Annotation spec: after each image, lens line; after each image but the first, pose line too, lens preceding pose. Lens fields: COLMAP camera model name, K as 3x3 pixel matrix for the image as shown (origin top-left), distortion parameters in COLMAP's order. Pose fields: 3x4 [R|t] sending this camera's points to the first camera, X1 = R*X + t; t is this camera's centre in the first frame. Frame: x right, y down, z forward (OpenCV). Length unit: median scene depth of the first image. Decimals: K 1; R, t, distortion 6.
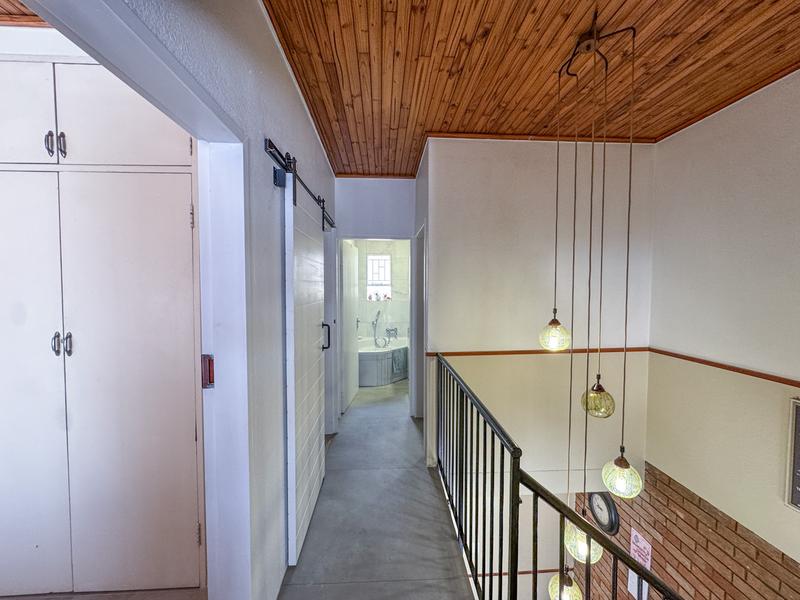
lens RADIAL K [[317.8, 0, 400.0], [0, 317.8, 300.0], [0, 0, 1]] dist [-0.002536, 0.000342]
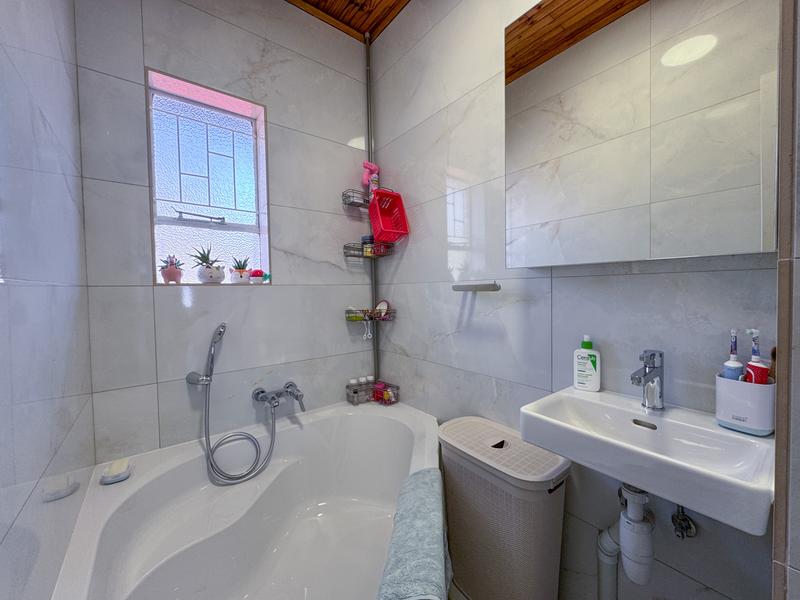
lens RADIAL K [[317.8, 0, 400.0], [0, 317.8, 300.0], [0, 0, 1]] dist [-0.002536, 0.000342]
pose [[0.823330, -0.031139, 0.566708, -0.090235], [0.041414, 0.999128, -0.005269, 0.022236], [-0.566050, 0.027808, 0.823902, 0.727316]]
